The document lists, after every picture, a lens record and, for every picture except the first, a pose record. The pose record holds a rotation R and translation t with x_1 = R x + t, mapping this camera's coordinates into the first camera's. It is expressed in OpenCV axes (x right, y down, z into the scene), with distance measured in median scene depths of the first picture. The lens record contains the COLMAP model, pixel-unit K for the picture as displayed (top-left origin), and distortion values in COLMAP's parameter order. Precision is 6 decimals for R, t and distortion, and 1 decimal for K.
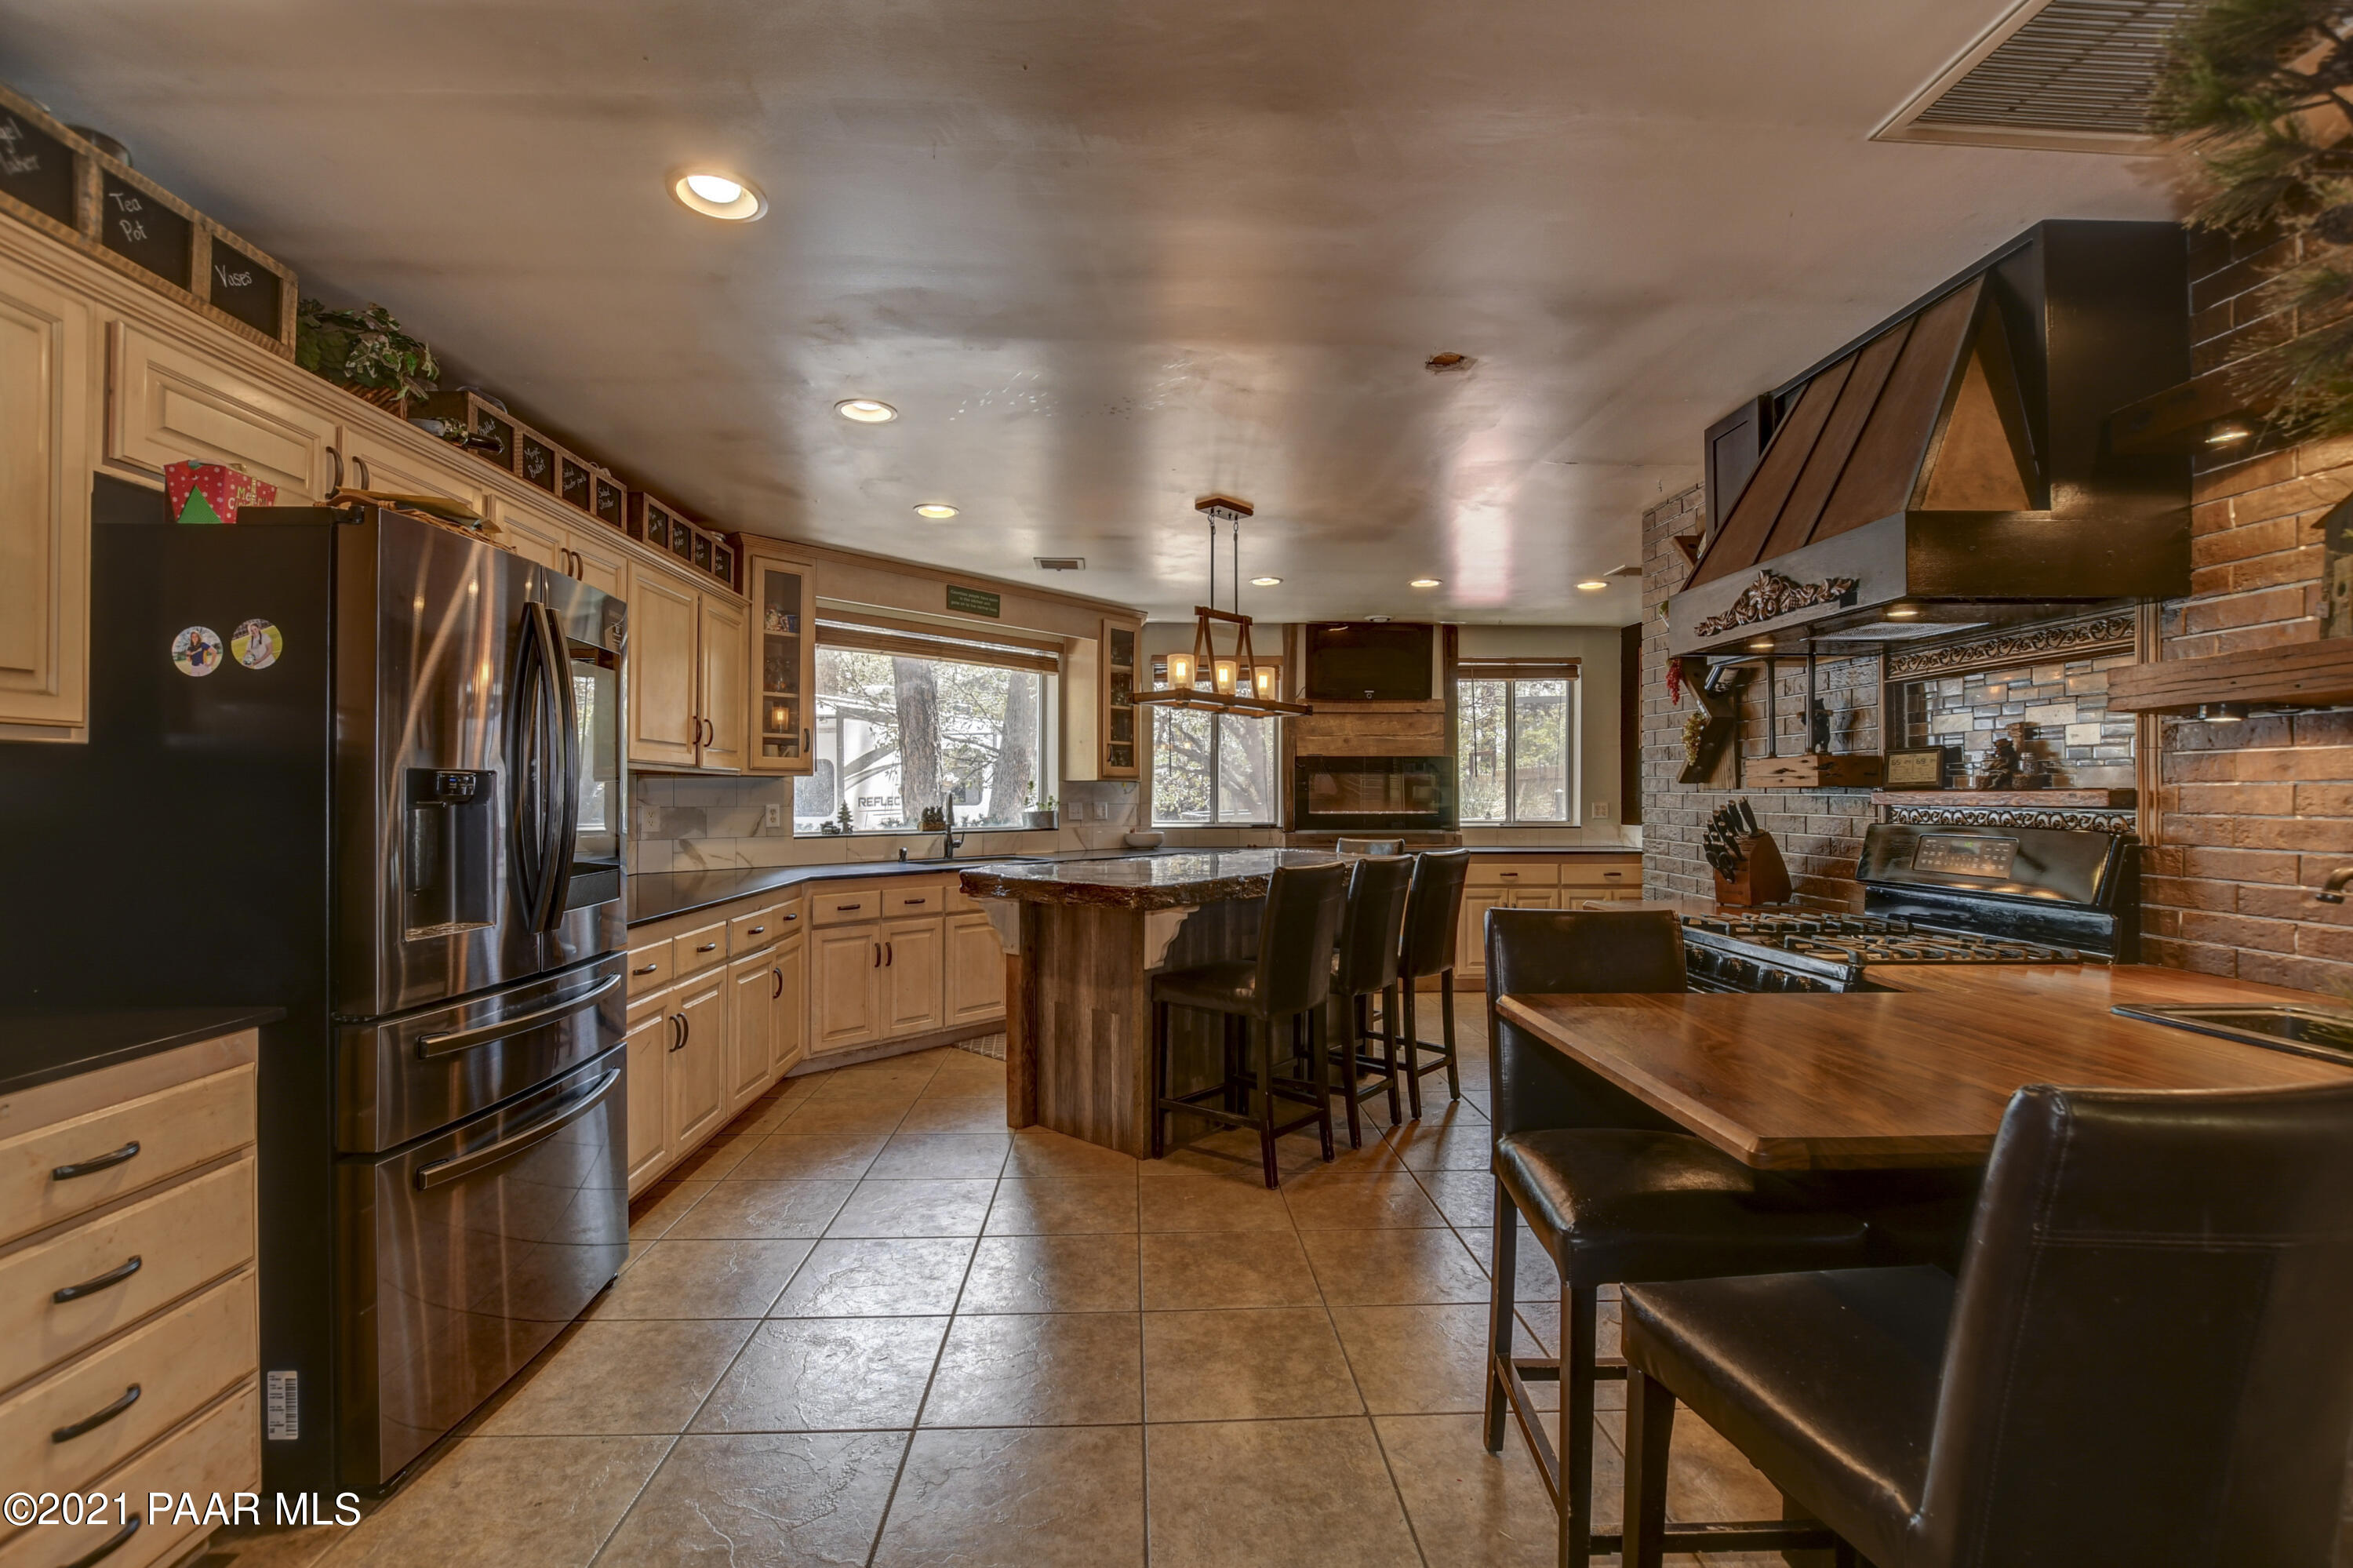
lens RADIAL K [[1035.9, 0, 1165.1], [0, 1035.9, 790.7], [0, 0, 1]] dist [-0.018411, 0.002314]
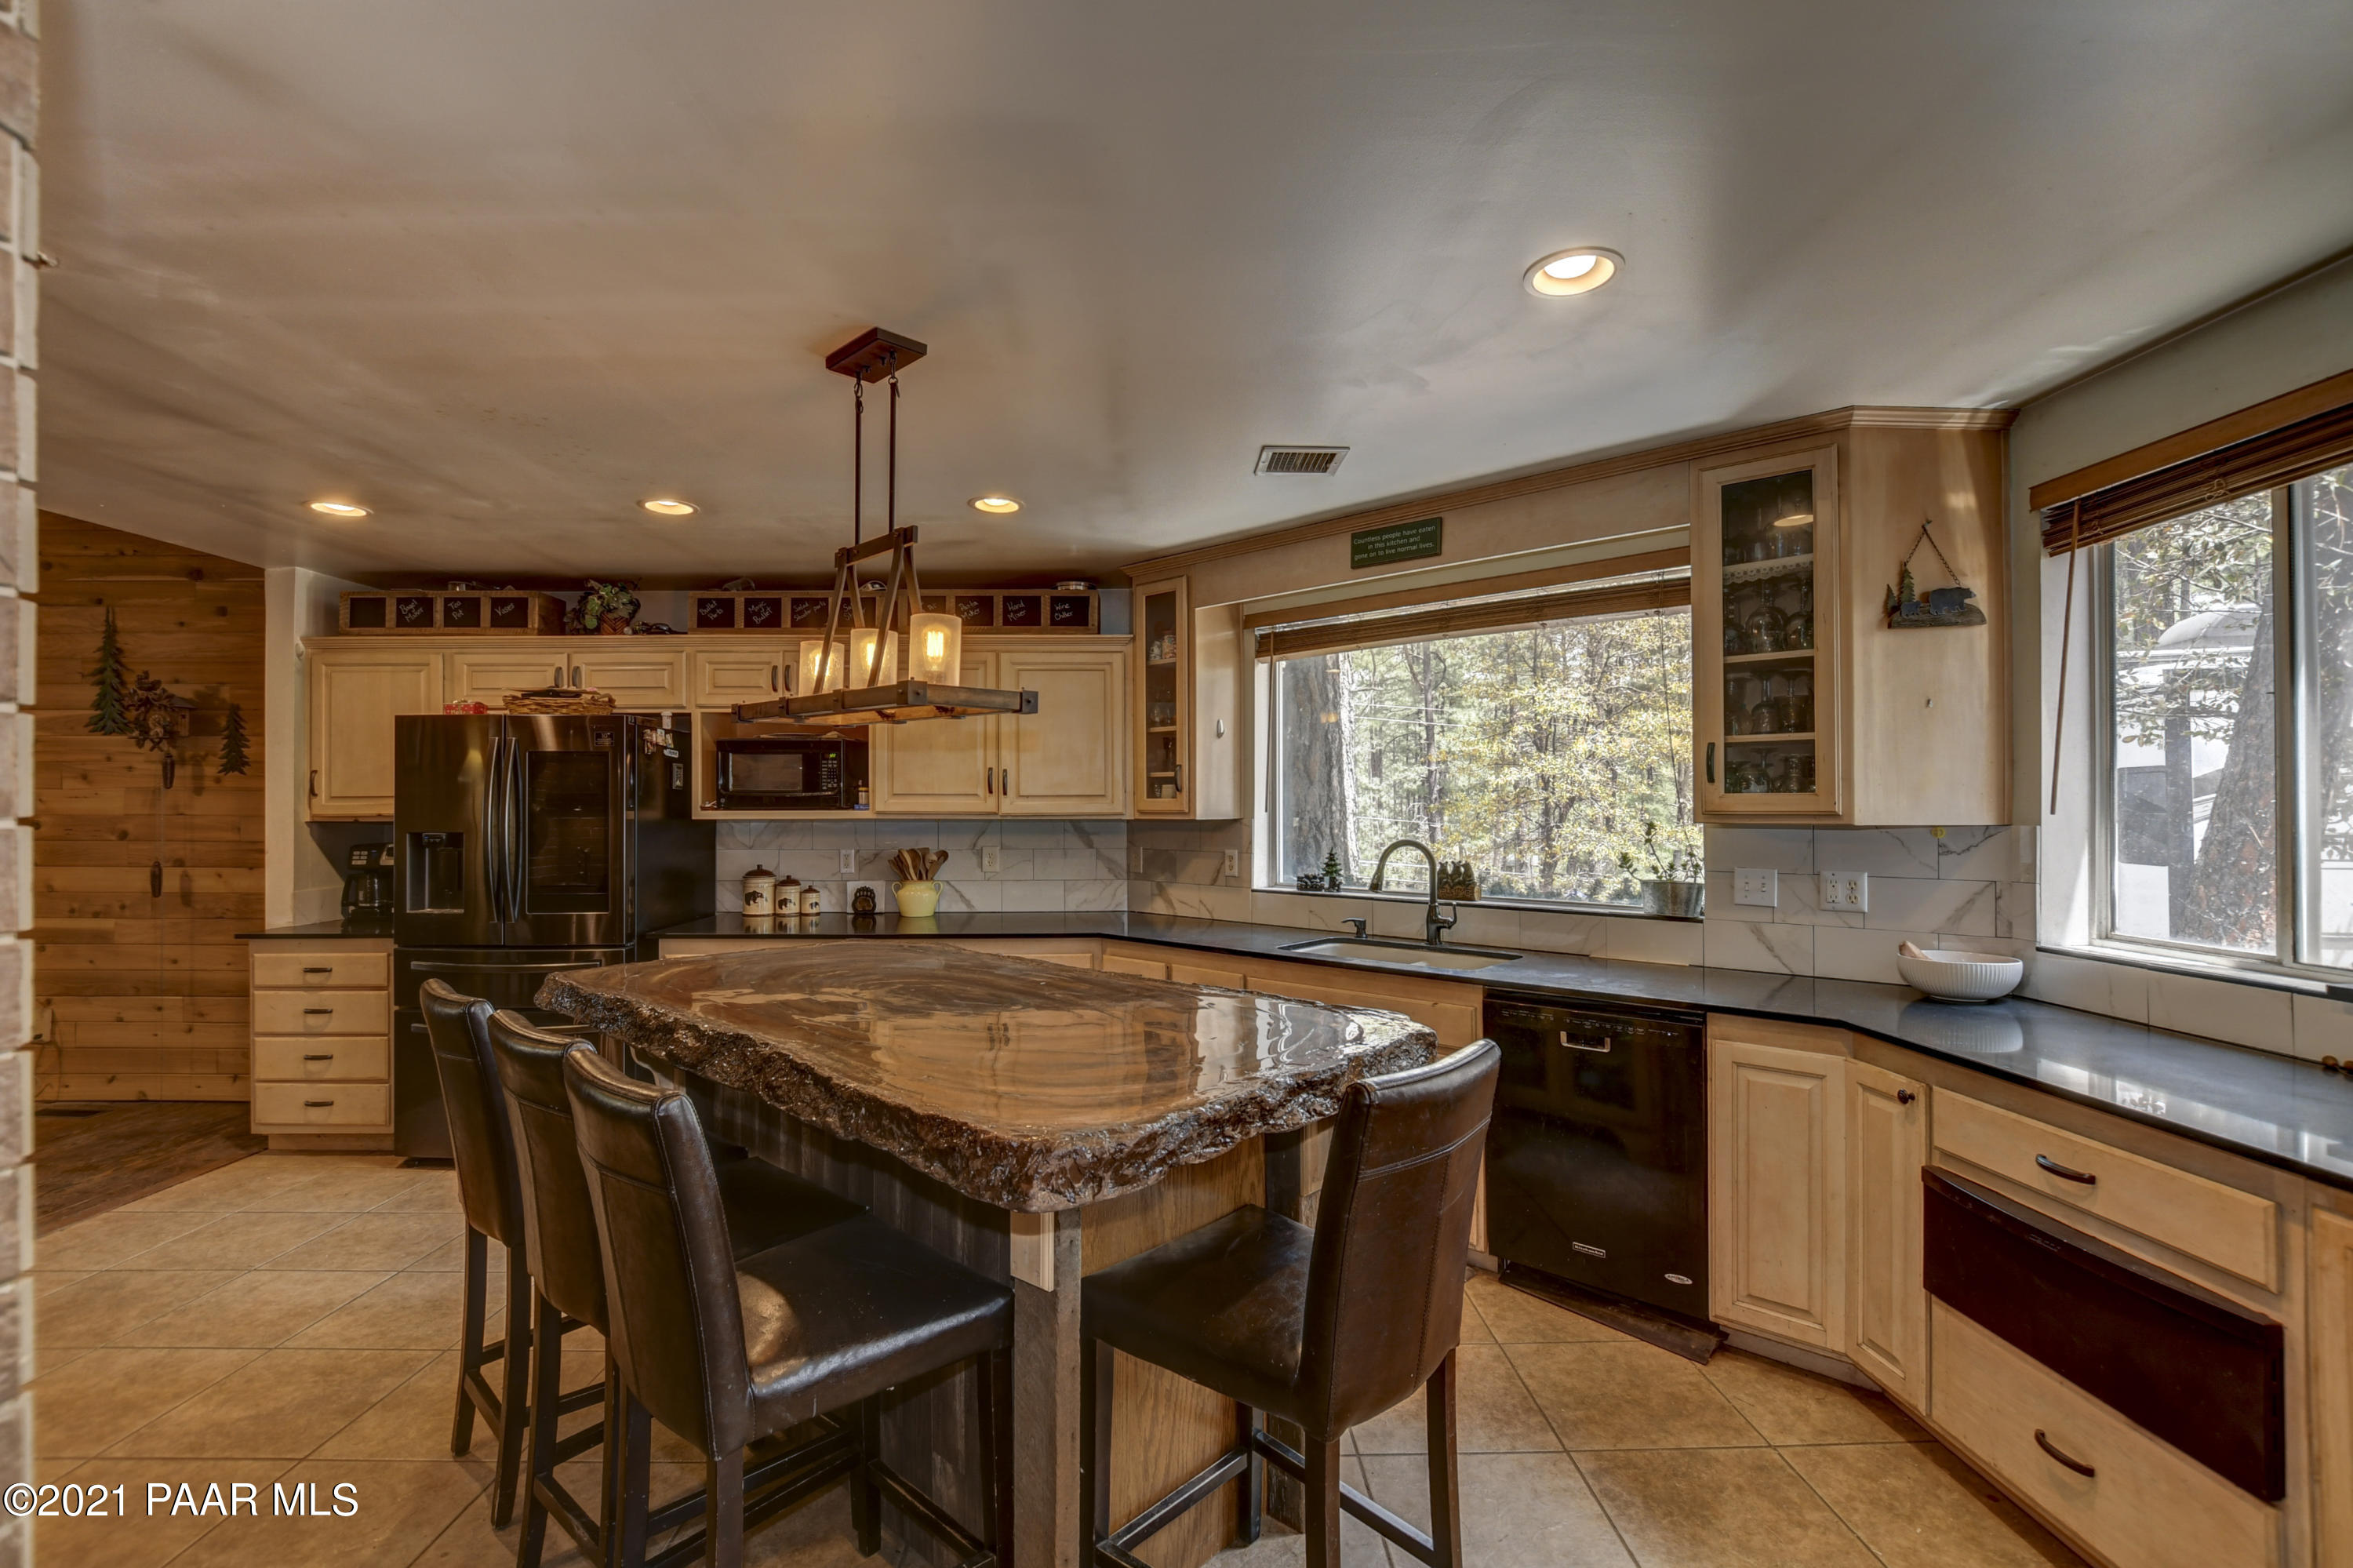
lens RADIAL K [[1035.9, 0, 1172.0], [0, 1035.9, 800.1], [0, 0, 1]] dist [-0.018411, 0.002314]
pose [[-0.024543, -0.006604, -0.999677, 0.395283], [0.006313, 0.999957, -0.006761, -0.018650], [0.999679, -0.006477, -0.024501, 0.764365]]
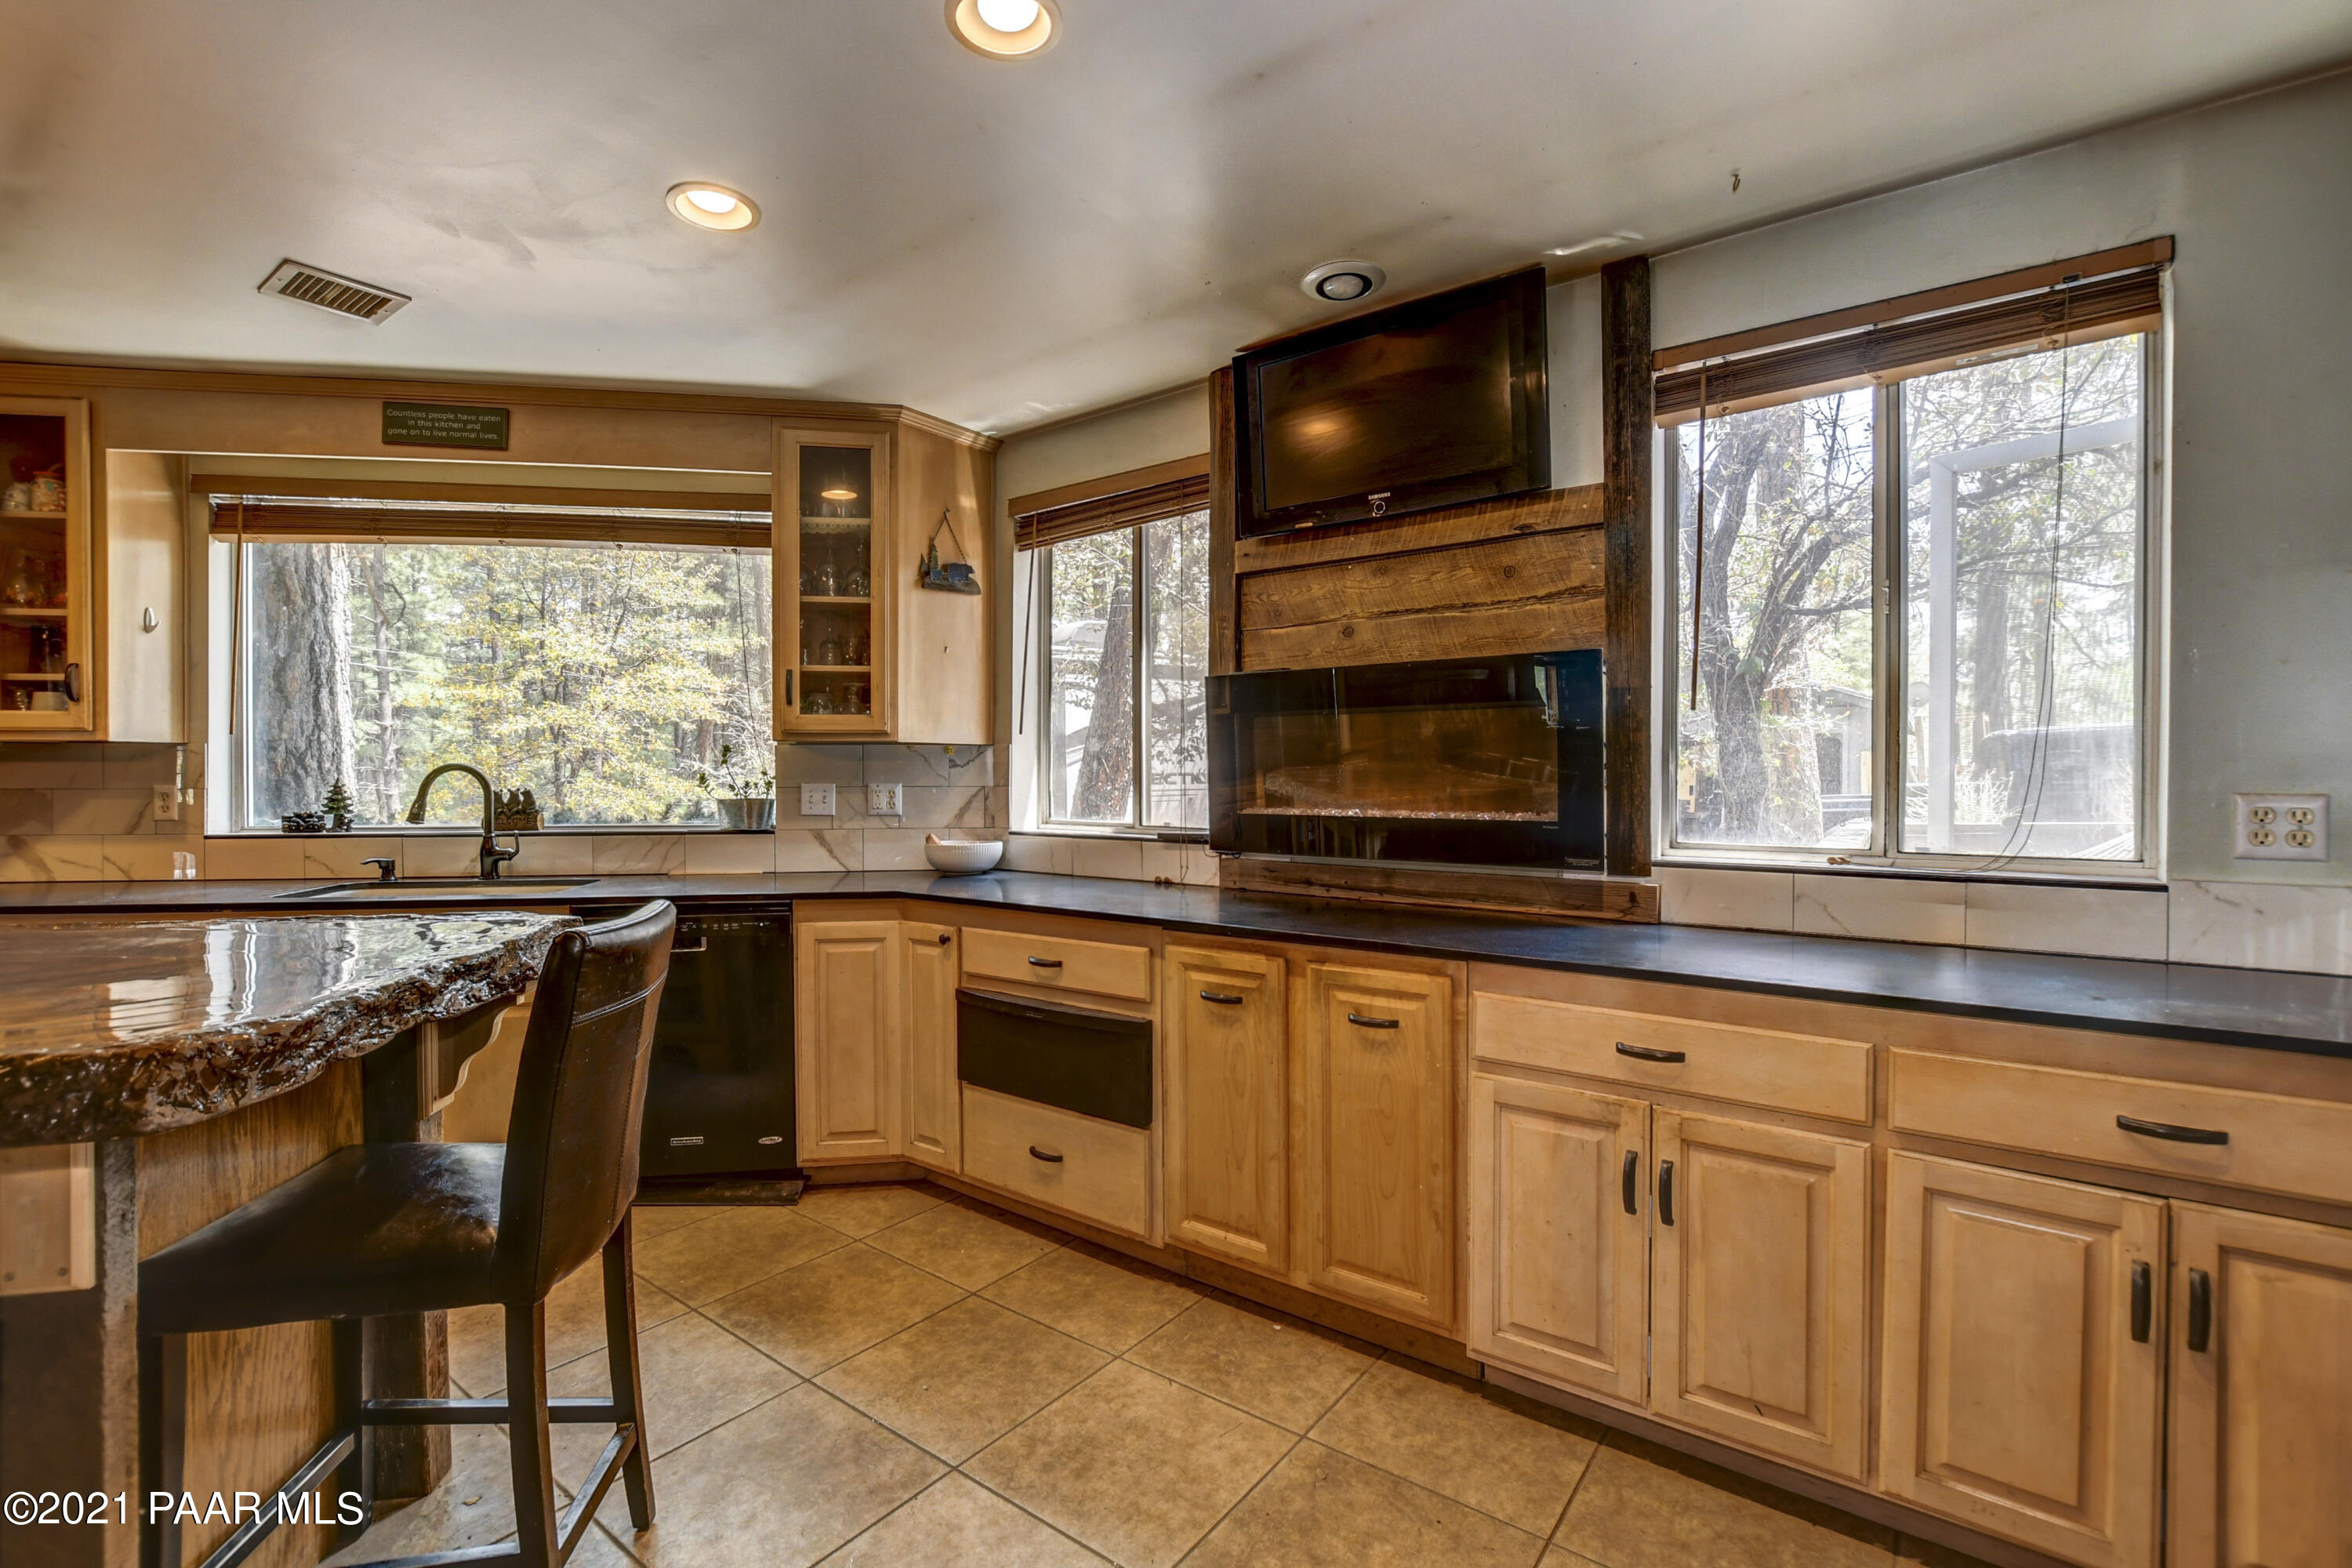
lens RADIAL K [[1035.5, 0, 1168.8], [0, 1035.5, 781.9], [0, 0, 1]] dist [-0.018411, 0.002314]
pose [[0.771182, 0.004043, -0.636602, 0.412343], [0.004999, 0.999911, 0.012406, 0.004786], [0.636596, -0.012750, 0.771092, 0.713393]]
